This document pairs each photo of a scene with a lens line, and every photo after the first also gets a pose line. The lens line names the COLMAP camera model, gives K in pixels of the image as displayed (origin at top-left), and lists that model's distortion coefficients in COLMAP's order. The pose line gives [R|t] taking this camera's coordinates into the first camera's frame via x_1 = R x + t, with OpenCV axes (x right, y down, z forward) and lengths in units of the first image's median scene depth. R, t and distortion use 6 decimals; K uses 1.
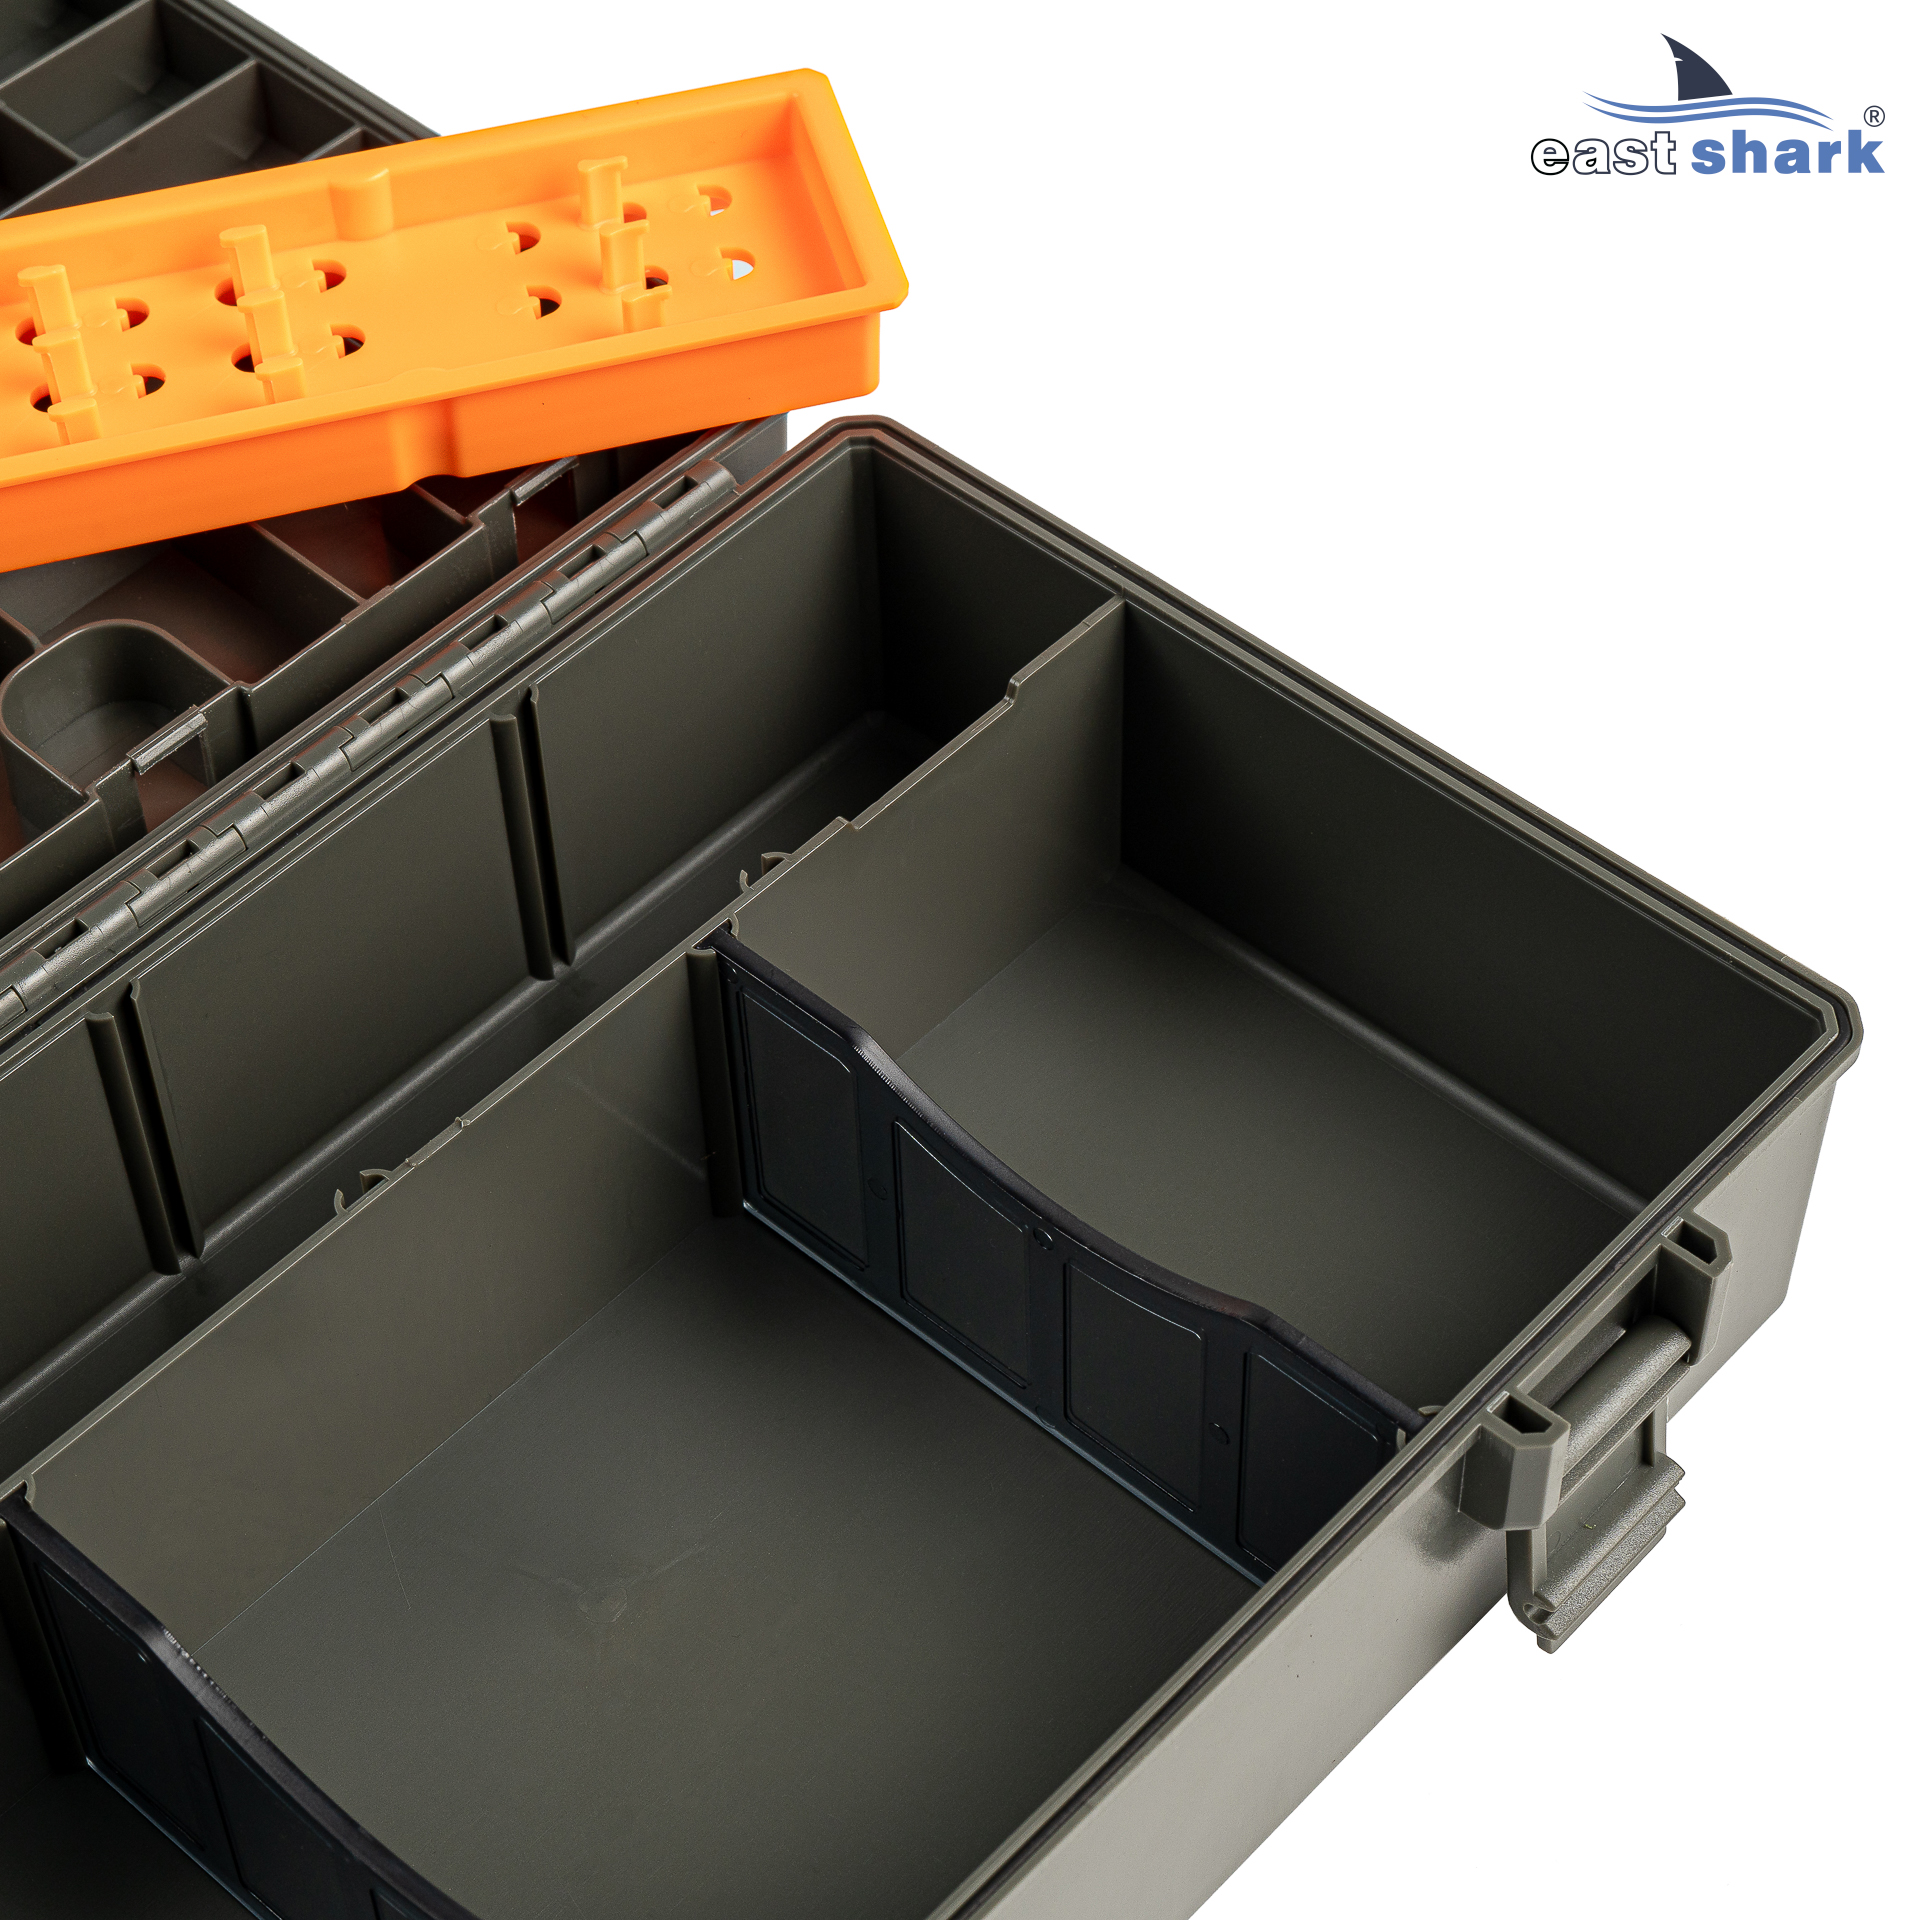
lens RADIAL K [[4251.0, 0, 960.0], [0, 4251.0, 960.0], [0, 0, 1]] dist [0.024032, -0.230344]
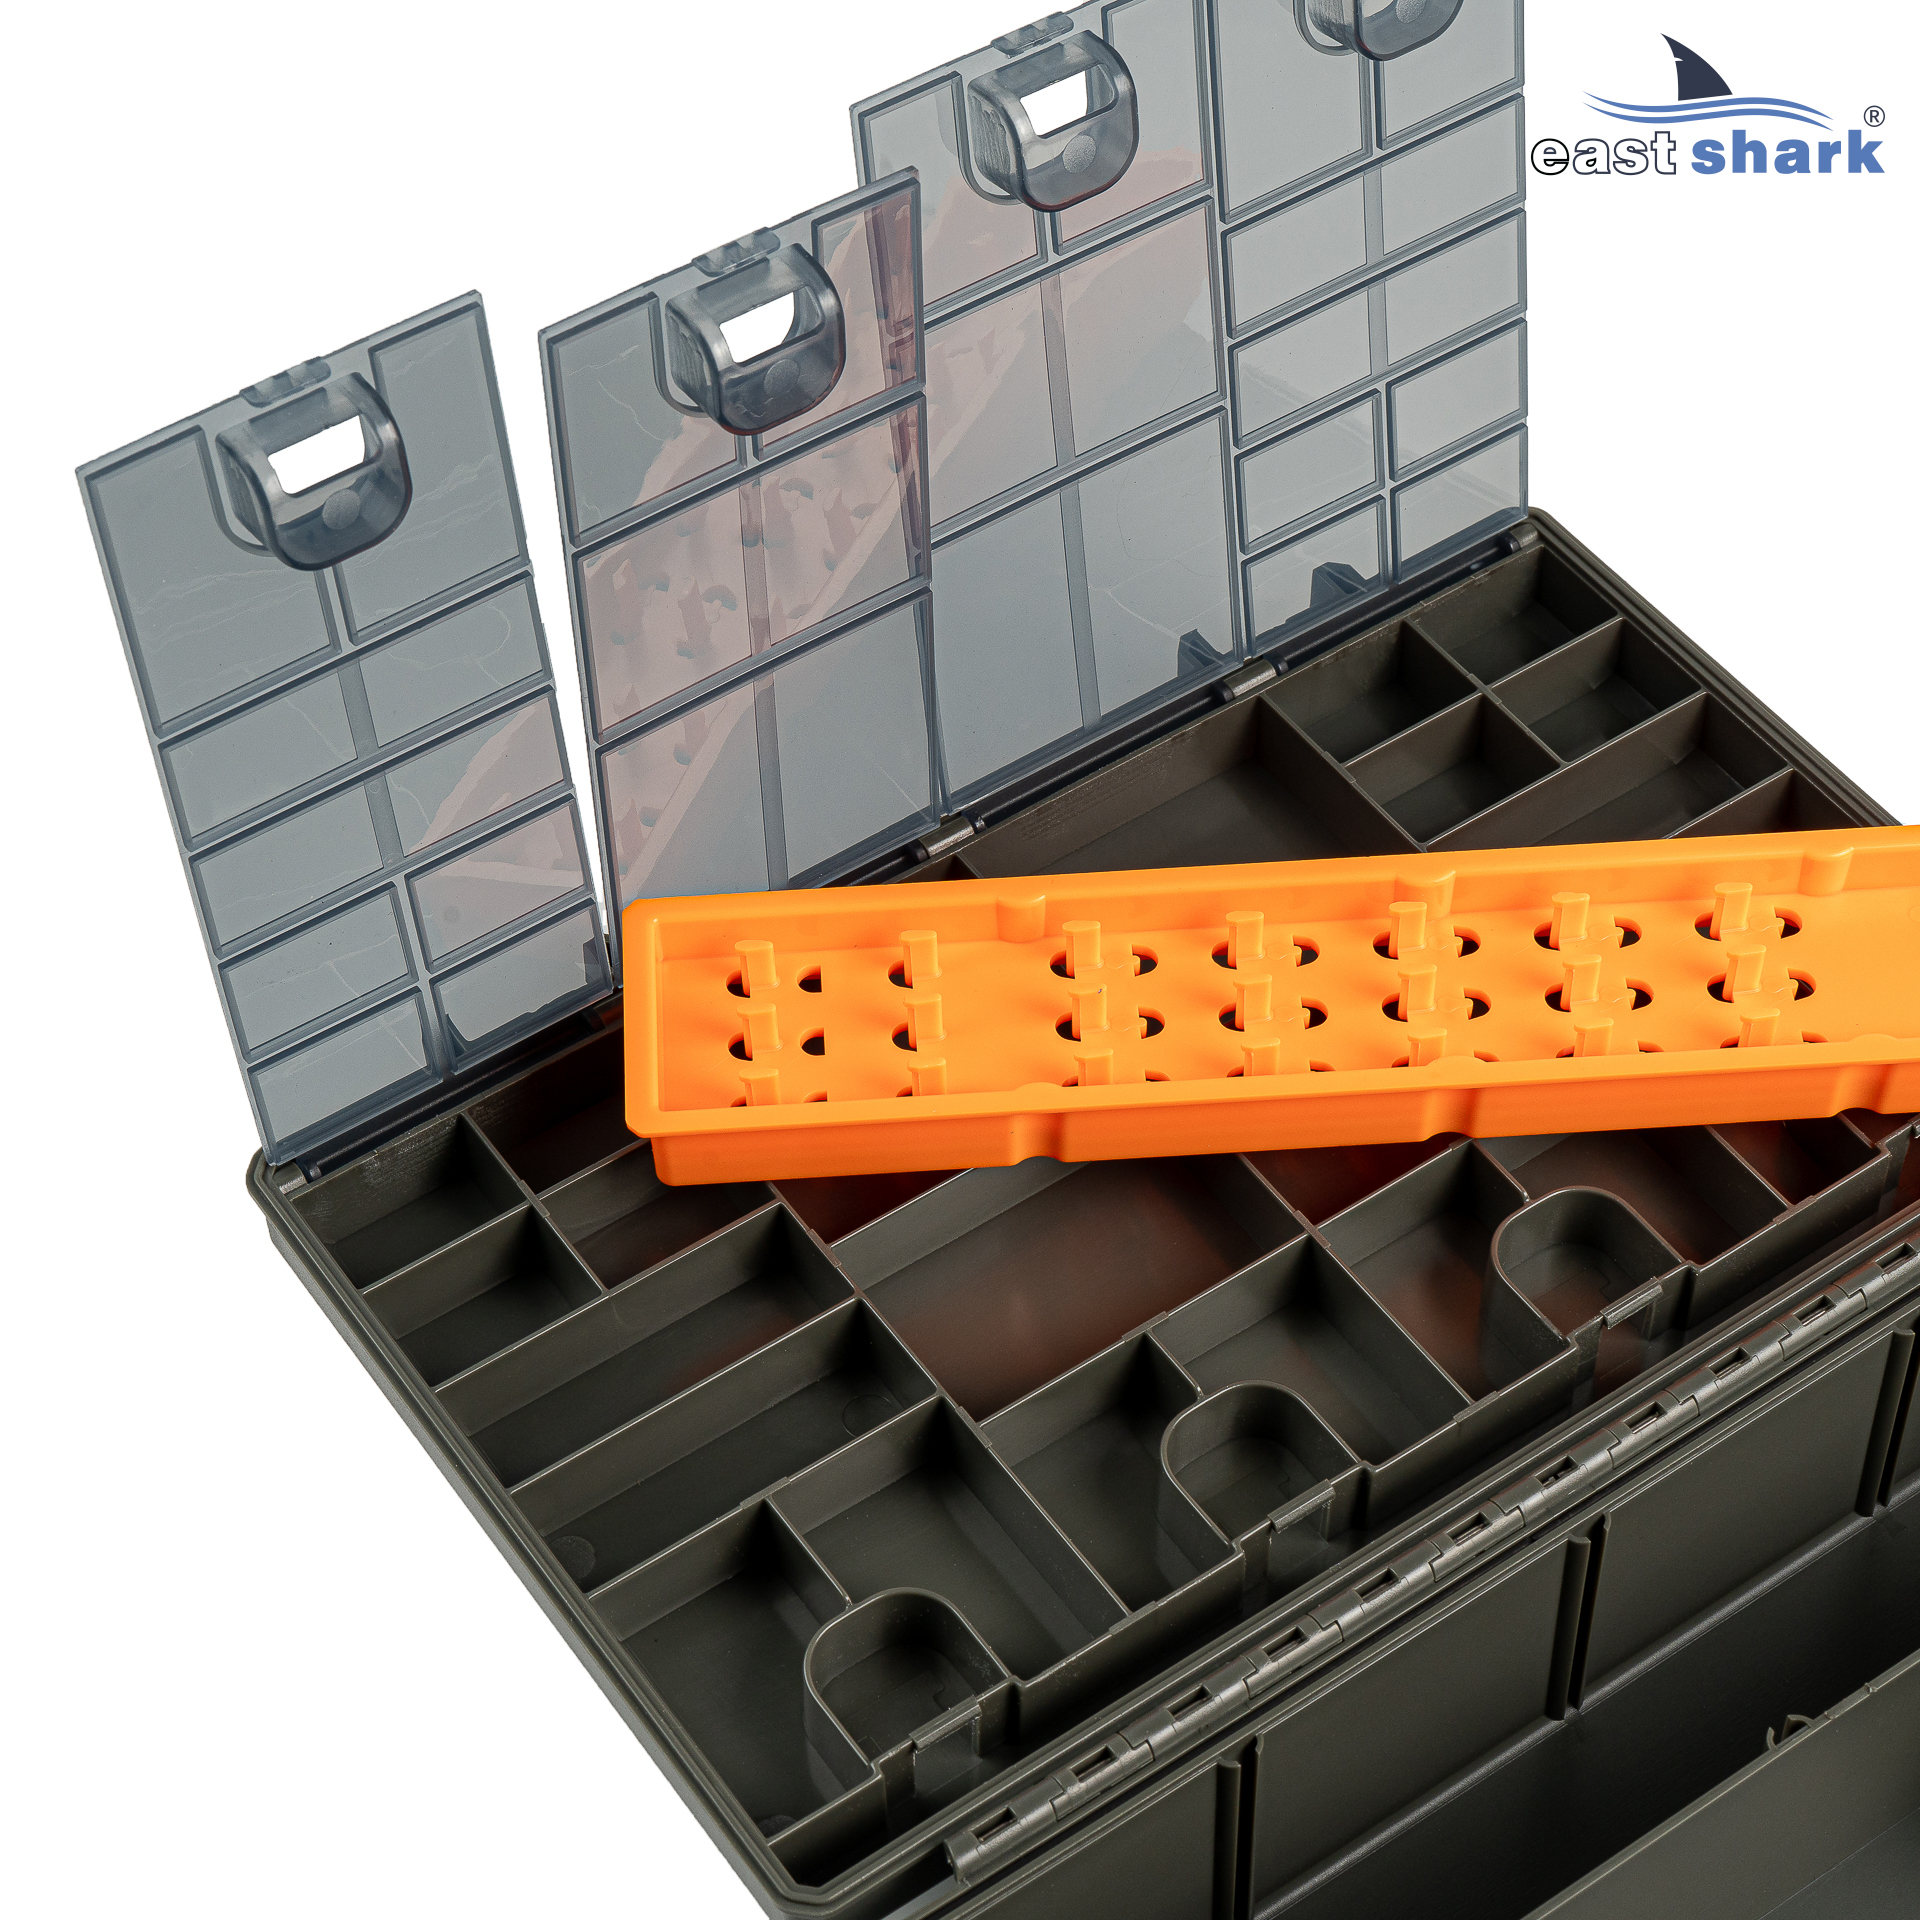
lens RADIAL K [[4291.2, 0, 953.4], [0, 4291.2, 863.2], [0, 0, 1]] dist [0.007335, 0.029450]
pose [[0.975738, 0.159031, -0.150482, -0.209676], [-0.162178, 0.986722, -0.008794, -0.134623], [0.147086, 0.032985, 0.988574, -0.277127]]
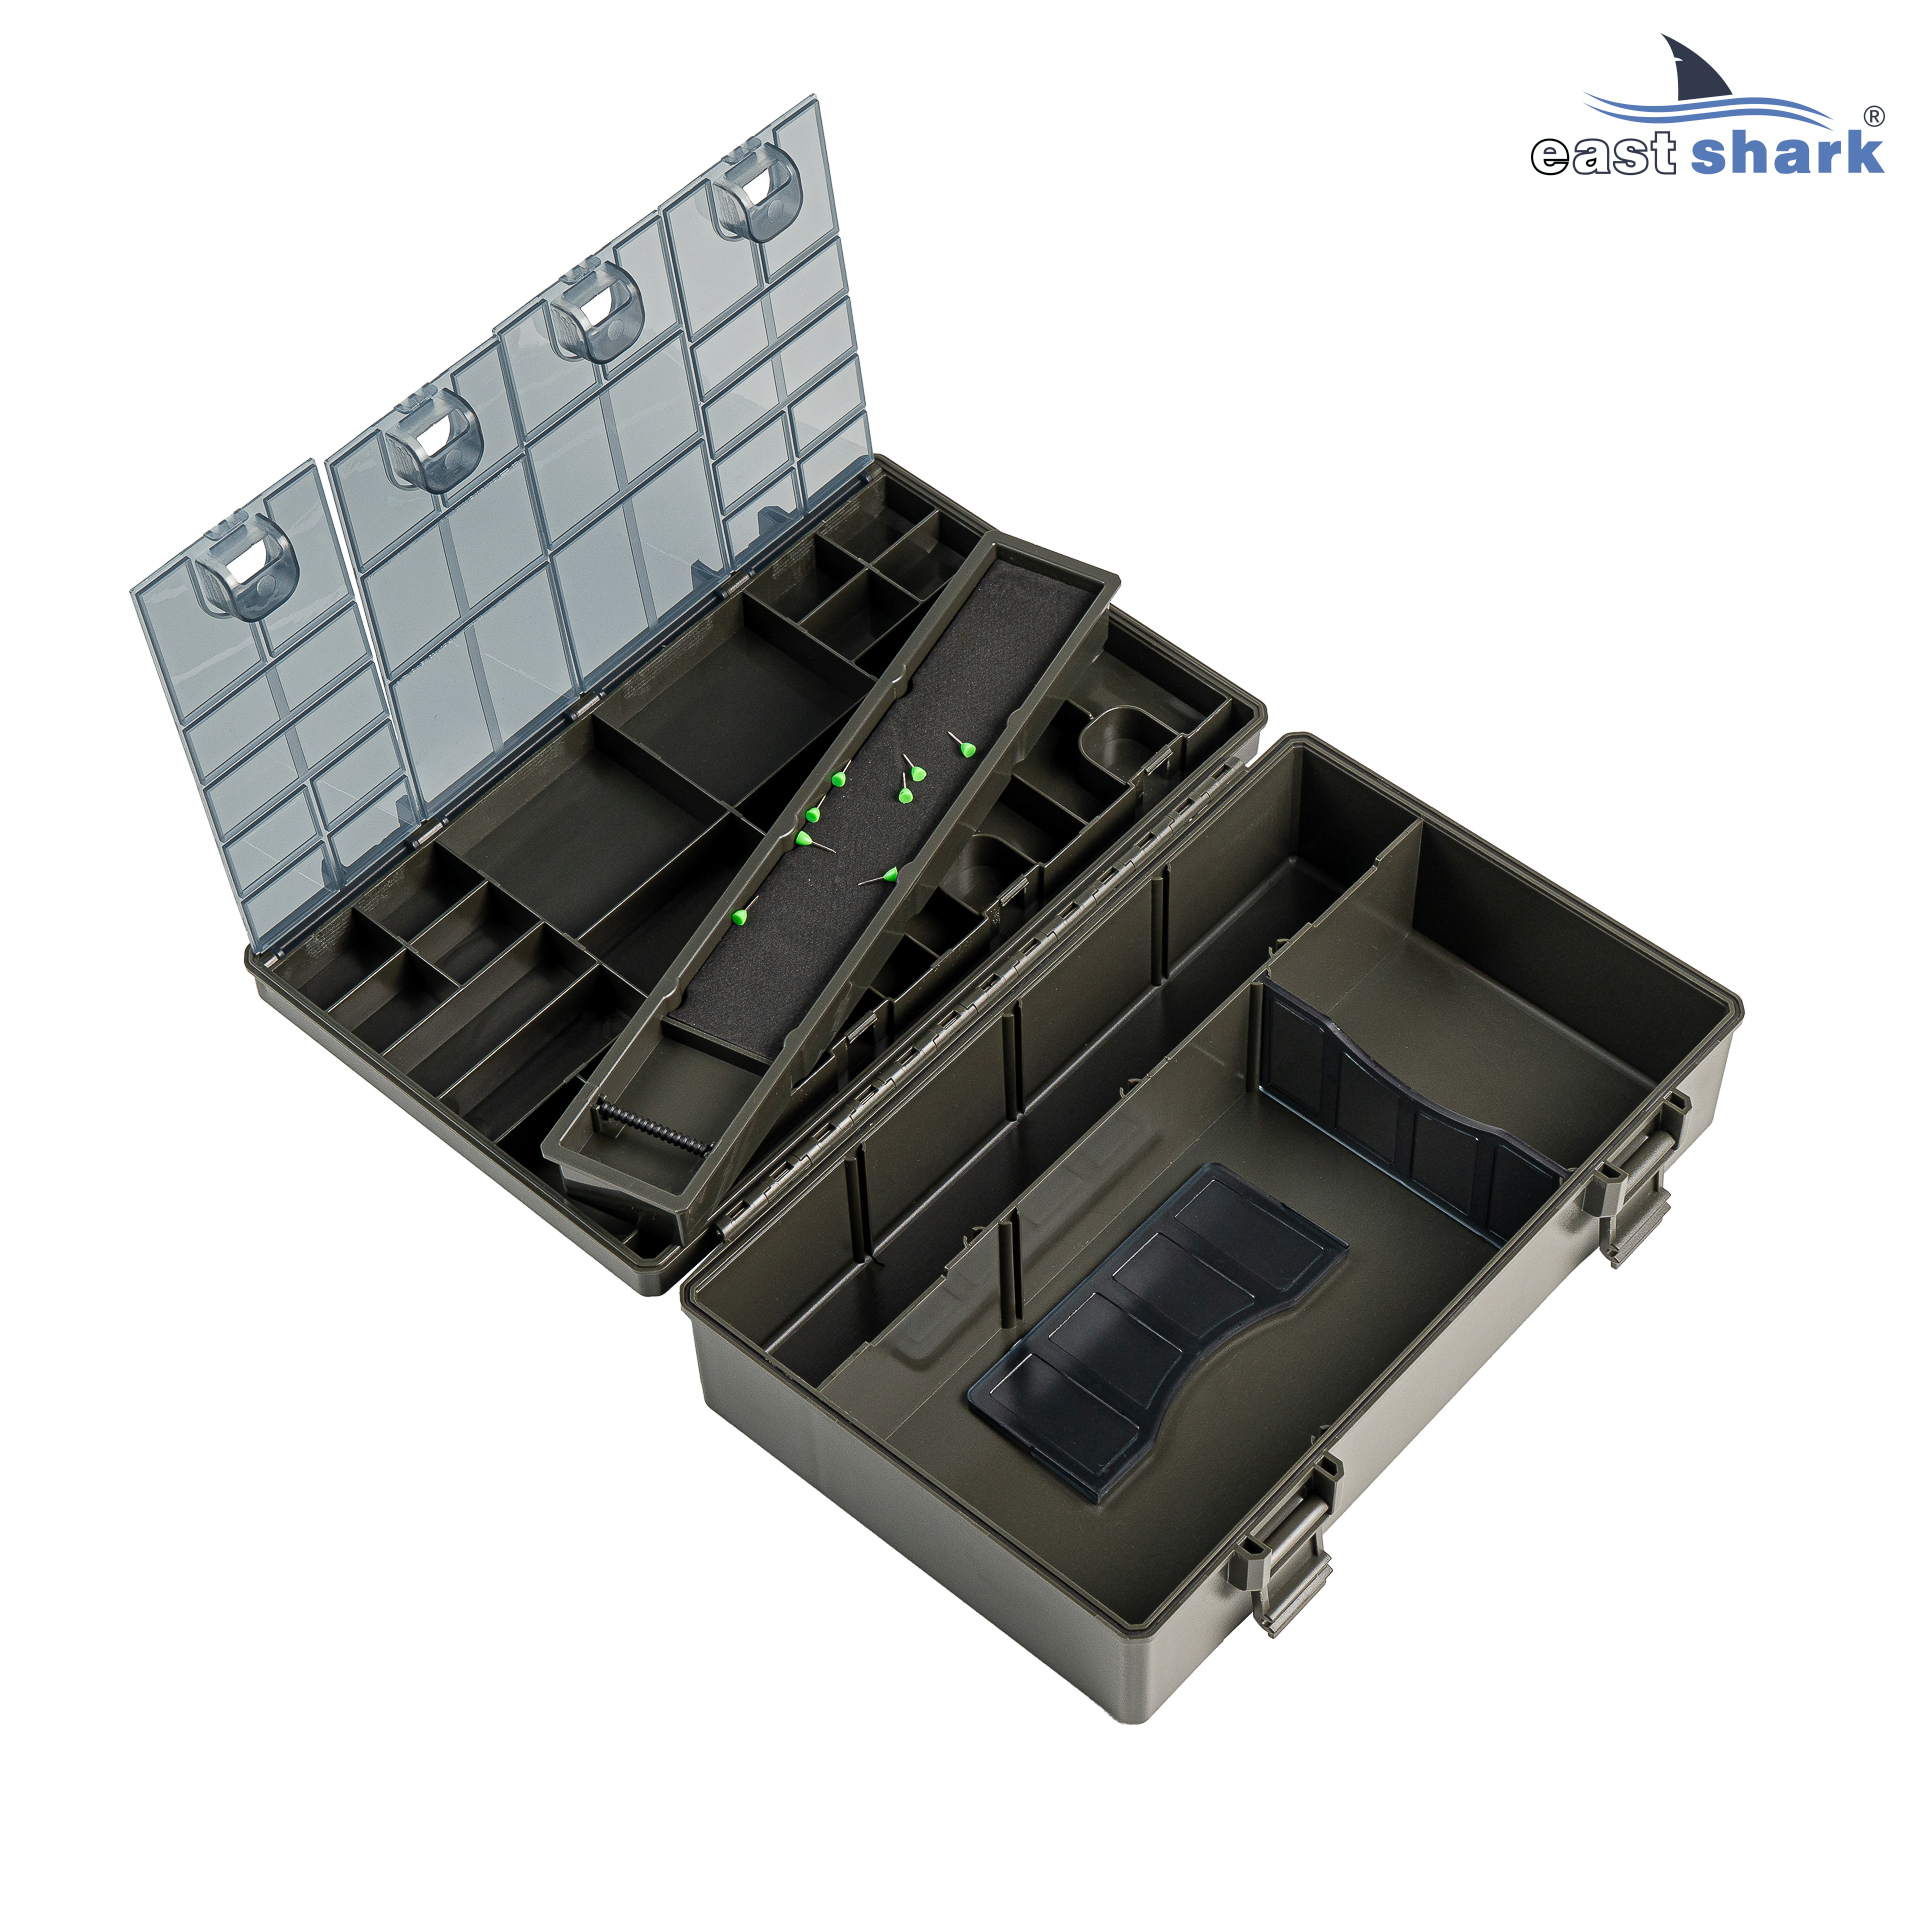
lens RADIAL K [[4251.0, 0, 960.0], [0, 4251.0, 960.0], [0, 0, 1]] dist [0.024032, -0.230344]
pose [[0.999827, -0.014571, 0.011562, -0.240152], [0.013960, 0.998588, 0.051260, -0.131011], [-0.012293, -0.051090, 0.998618, -1.291291]]
